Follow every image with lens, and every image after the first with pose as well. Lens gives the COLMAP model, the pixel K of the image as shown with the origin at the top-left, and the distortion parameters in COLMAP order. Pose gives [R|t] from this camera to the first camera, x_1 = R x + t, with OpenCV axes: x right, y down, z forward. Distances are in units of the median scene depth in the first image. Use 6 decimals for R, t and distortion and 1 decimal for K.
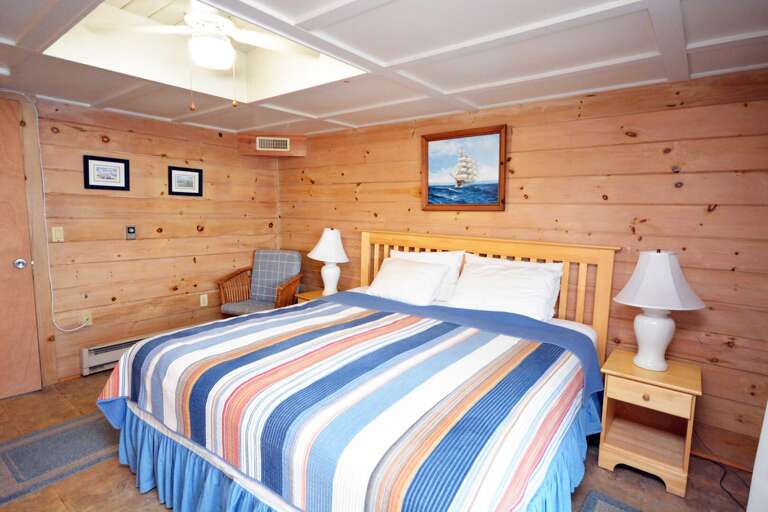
lens RADIAL K [[398.2, 0, 382.0], [0, 398.2, 255.5], [0, 0, 1]] dist [0.016579, -0.002633]
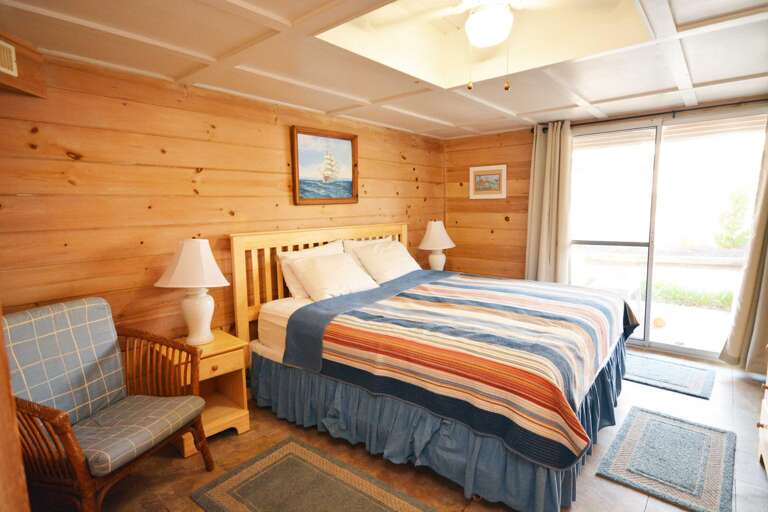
lens RADIAL K [[398.2, 0, 382.0], [0, 398.2, 255.5], [0, 0, 1]] dist [0.016579, -0.002633]
pose [[0.032224, -0.143944, 0.989061, -0.880407], [0.138995, 0.980605, 0.138185, -0.102531], [-0.989769, 0.133022, 0.051606, 0.798122]]
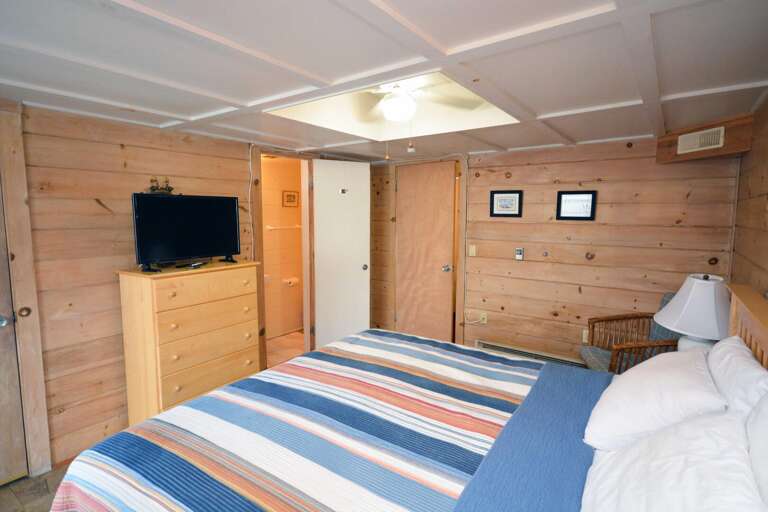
lens RADIAL K [[398.2, 0, 382.0], [0, 398.2, 255.5], [0, 0, 1]] dist [0.016579, -0.002633]
pose [[0.050755, 0.085249, -0.995066, 0.501611], [-0.120008, 0.989652, 0.078664, -0.101424], [0.991475, 0.115423, 0.060461, 0.585627]]
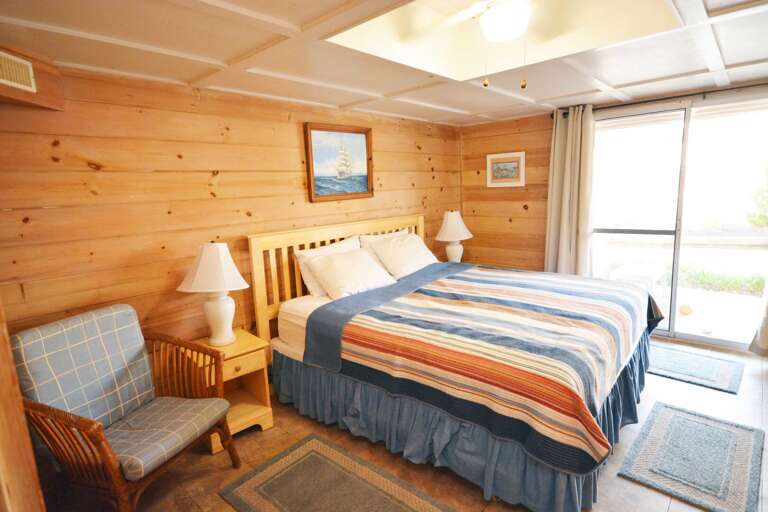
lens RADIAL K [[398.2, 0, 382.0], [0, 398.2, 255.5], [0, 0, 1]] dist [0.016579, -0.002633]
pose [[0.072117, -0.189505, 0.979228, -0.873039], [0.165516, 0.970445, 0.175615, -0.135158], [-0.983567, 0.149413, 0.101351, 0.791175]]
